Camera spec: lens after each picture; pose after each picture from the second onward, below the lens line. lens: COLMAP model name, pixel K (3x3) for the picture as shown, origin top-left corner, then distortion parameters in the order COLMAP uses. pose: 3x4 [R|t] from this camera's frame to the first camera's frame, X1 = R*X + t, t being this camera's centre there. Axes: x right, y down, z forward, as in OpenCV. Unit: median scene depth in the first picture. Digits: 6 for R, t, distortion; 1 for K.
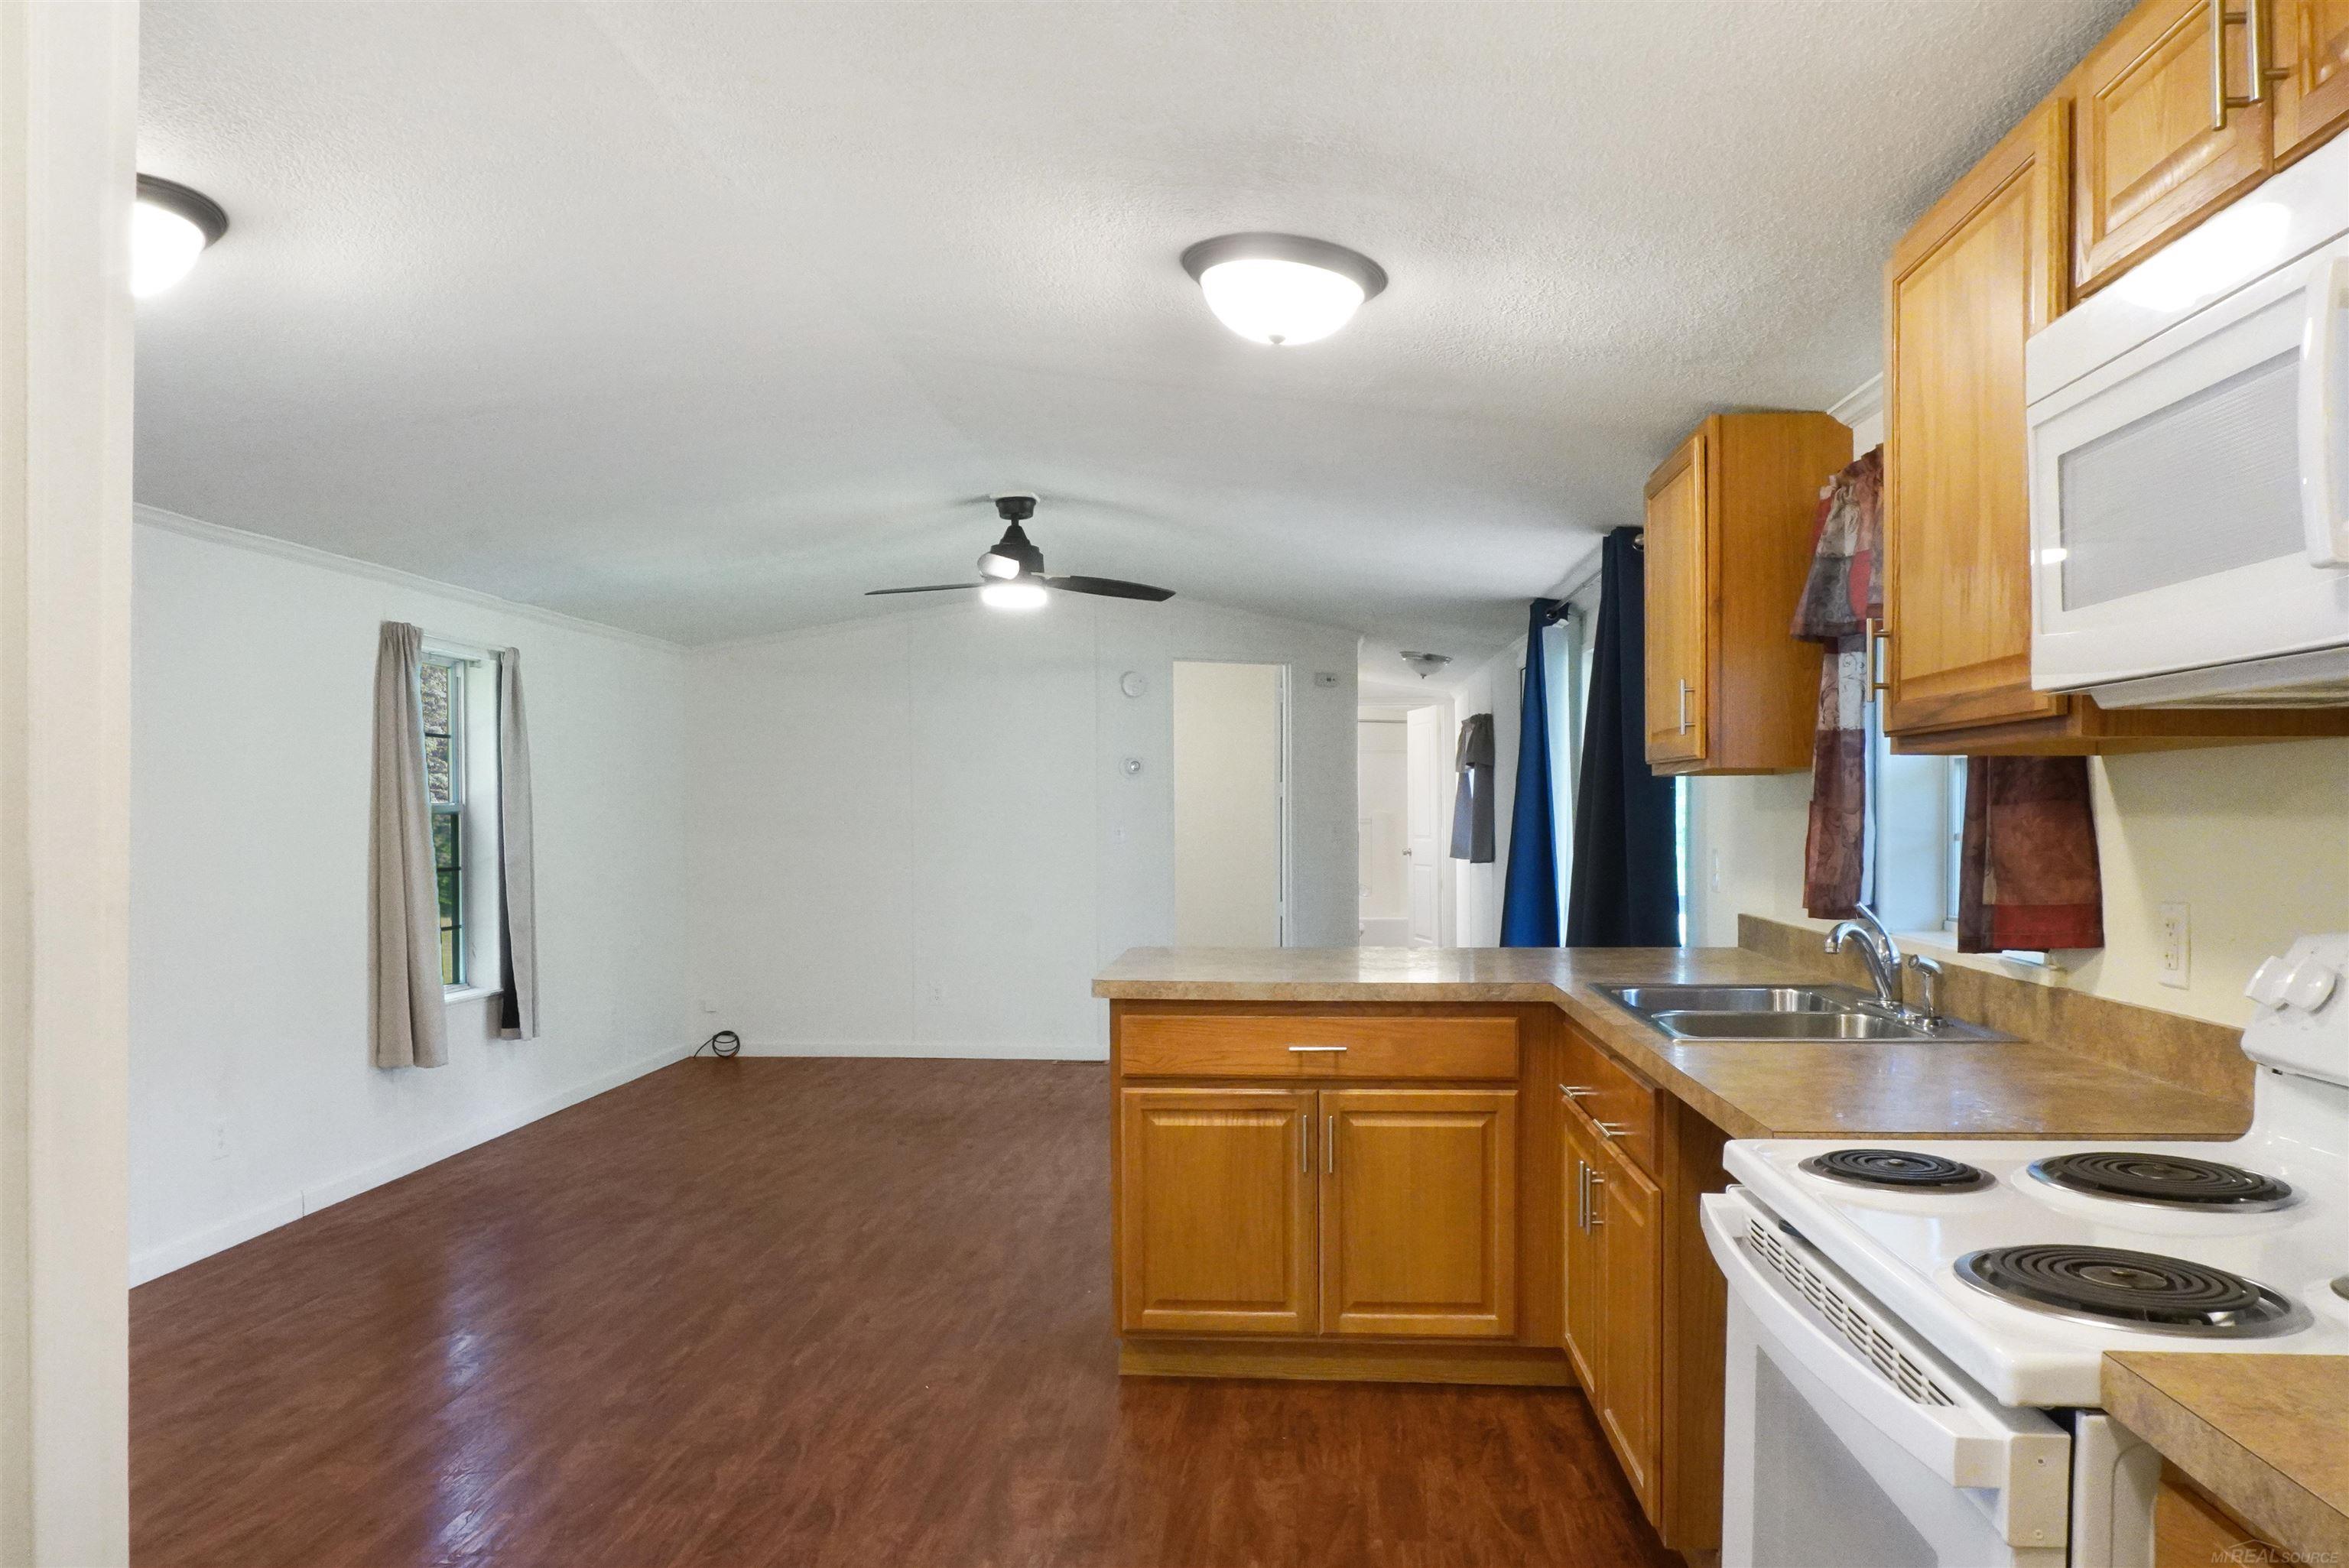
lens RADIAL K [[1628.5, 0, 1141.0], [0, 1628.5, 868.3], [0, 0, 1]] dist [-0.028359, 0.001409]
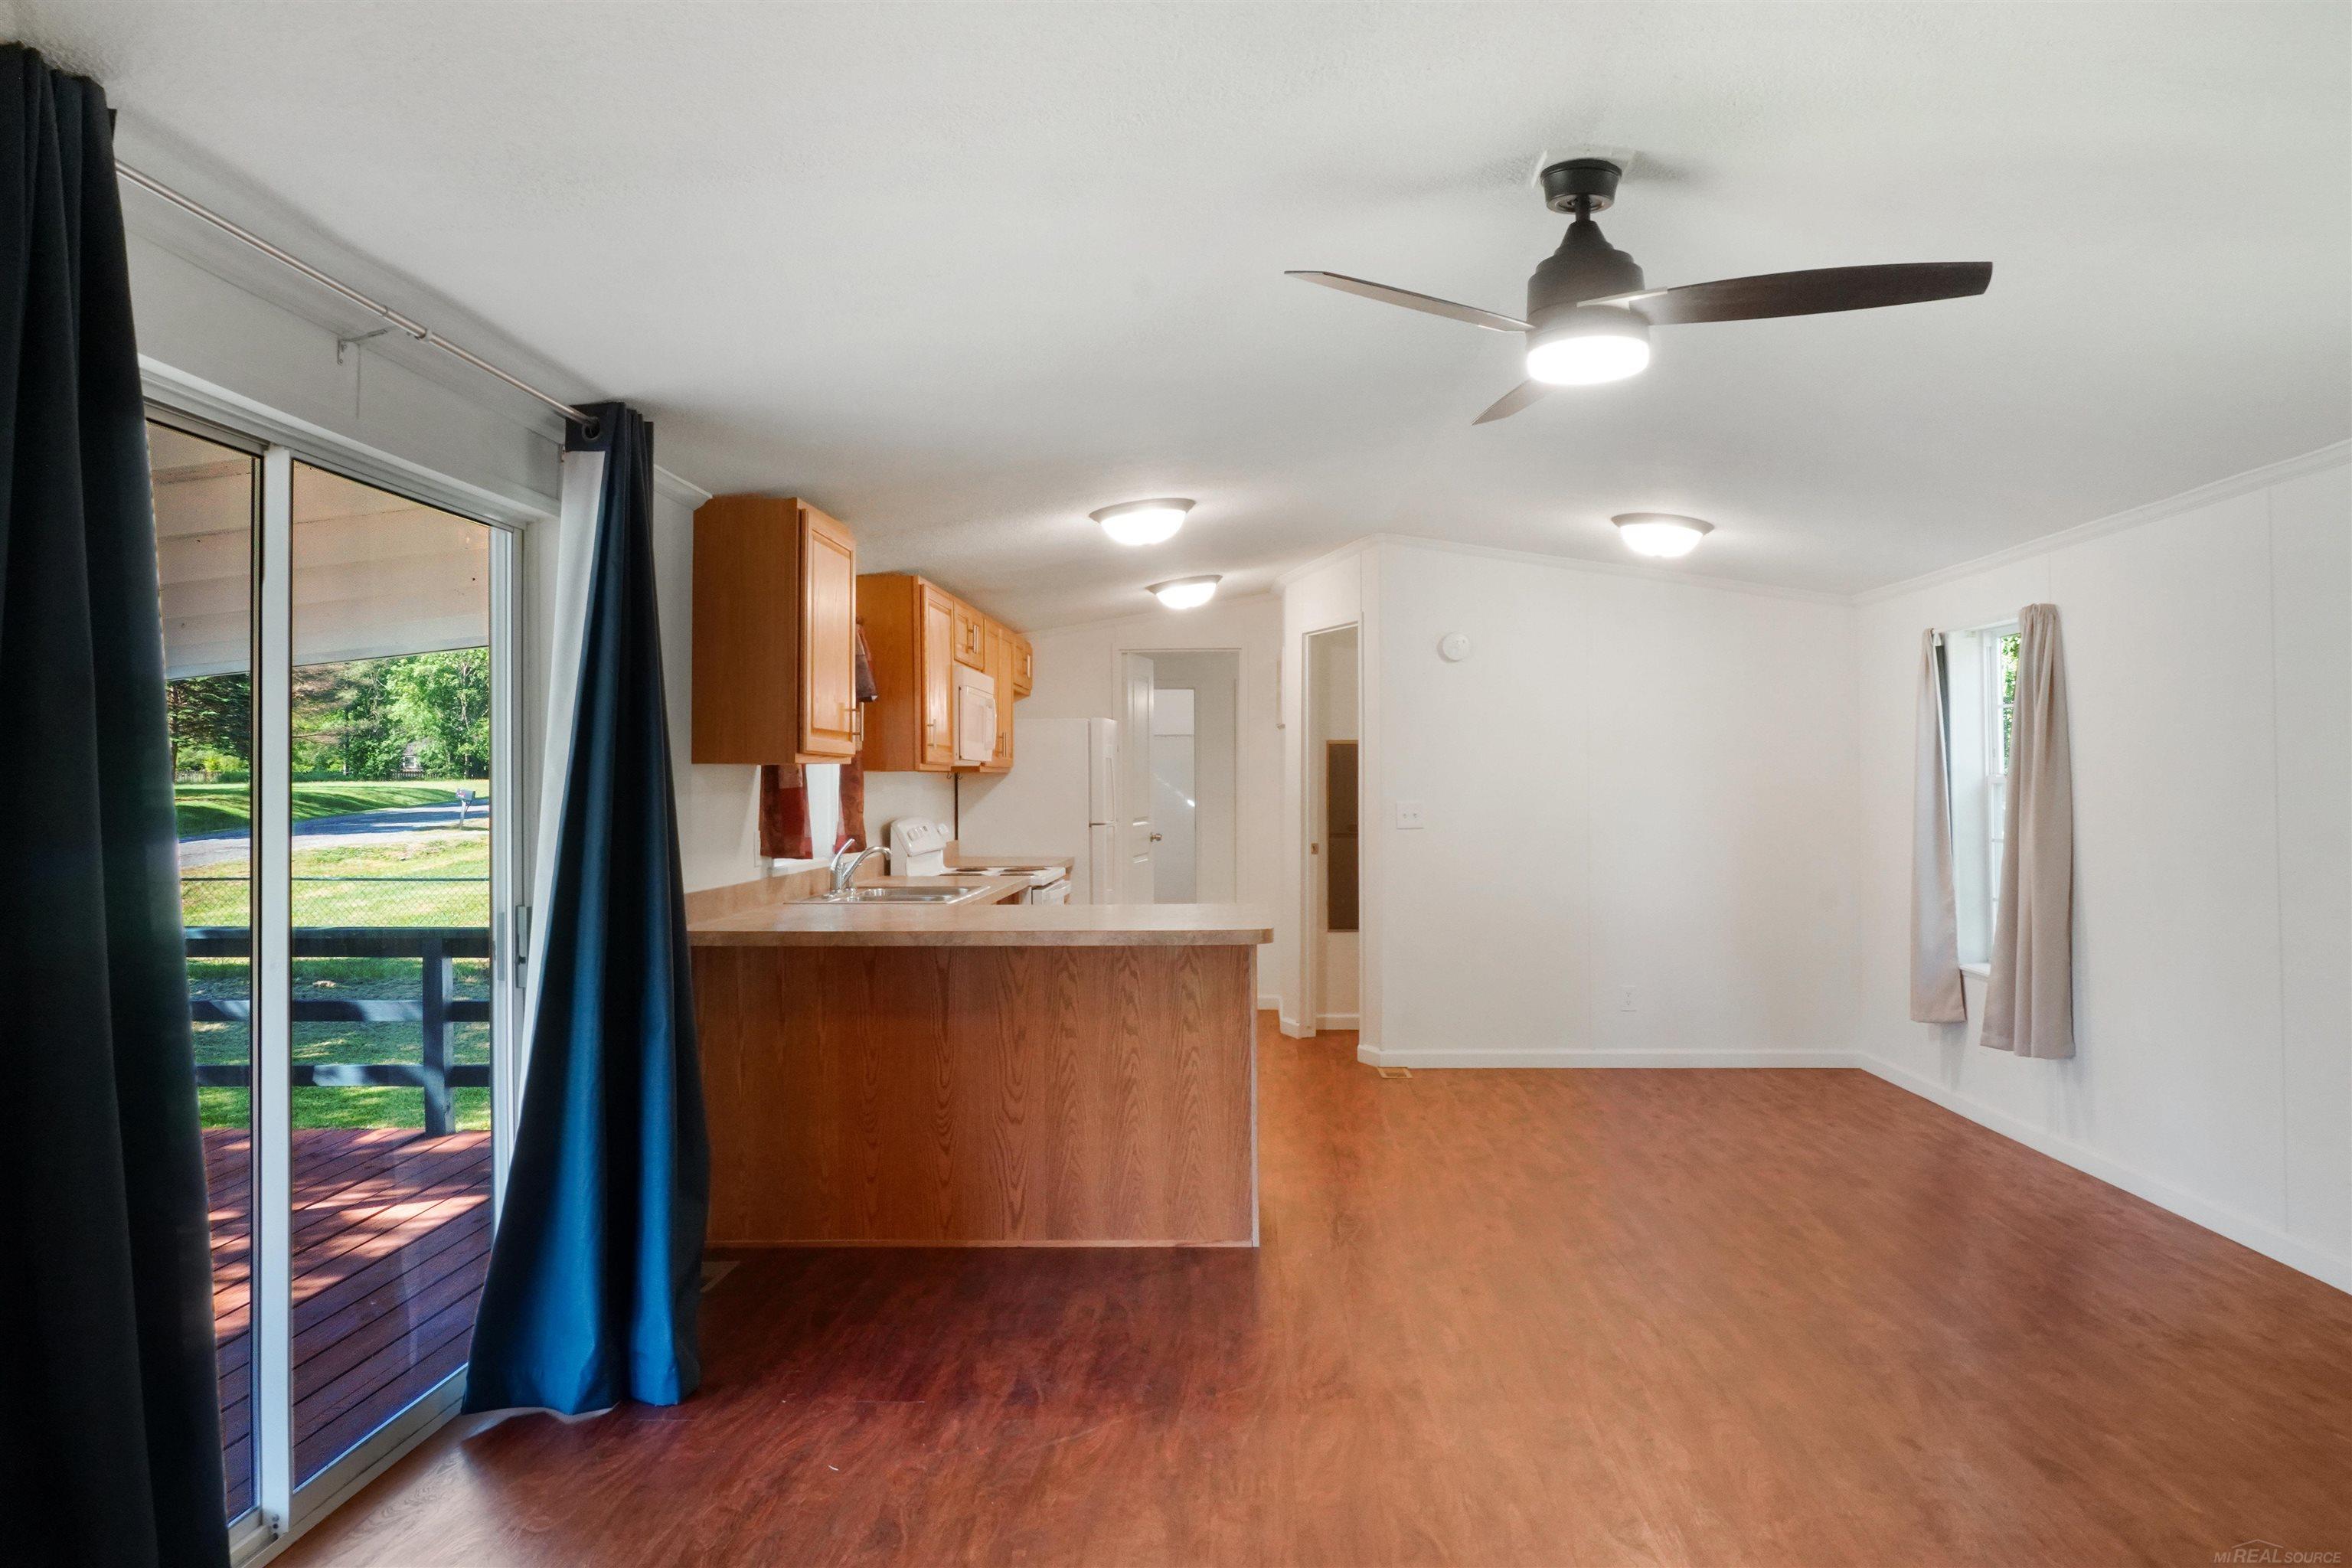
lens RADIAL K [[1579.9, 0, 1183.8], [0, 1579.9, 748.0], [0, 0, 1]] dist [-0.034524, 0.021920]
pose [[-0.998673, 0.008809, -0.050739, 0.119138], [0.008153, 0.999881, 0.013114, -0.091978], [0.050848, 0.012683, -0.998626, 2.447791]]
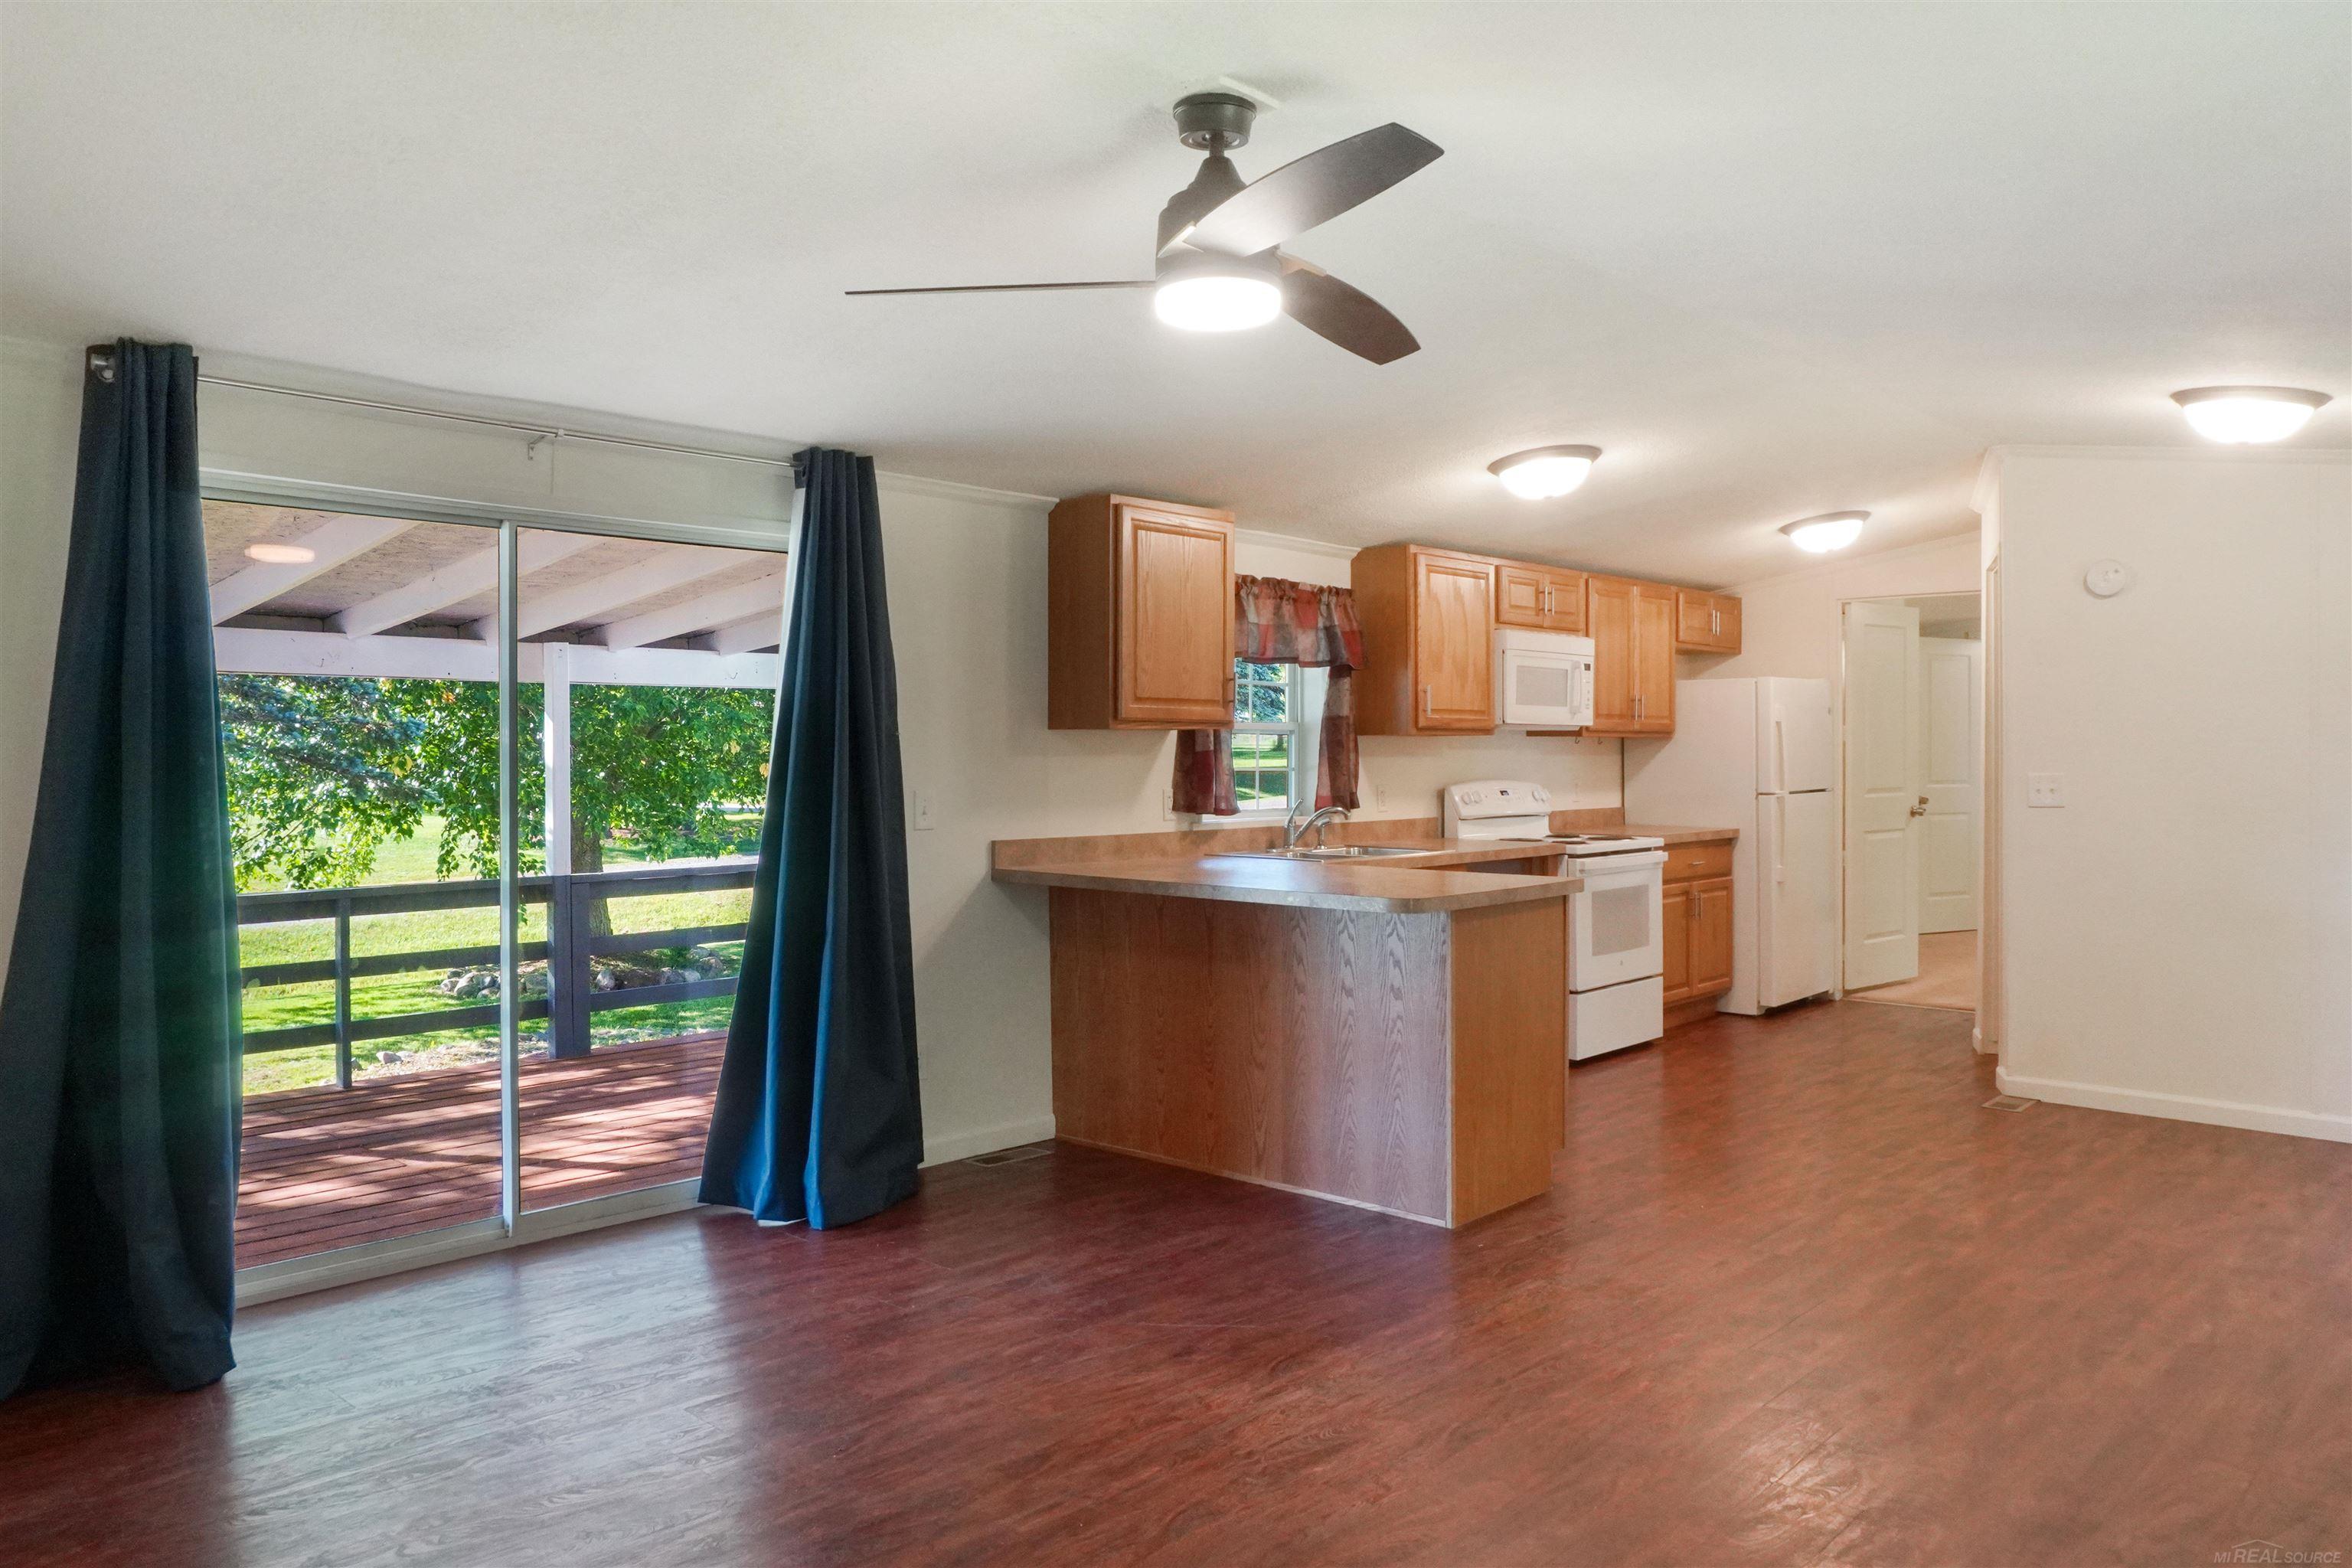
lens RADIAL K [[1608.9, 0, 1166.3], [0, 1608.9, 760.4], [0, 0, 1]] dist [-0.030735, -0.000802]
pose [[-0.782881, 0.001167, 0.622170, -0.591619], [0.024963, 0.999252, 0.029537, -0.078518], [-0.621670, 0.038655, -0.782325, 2.285327]]
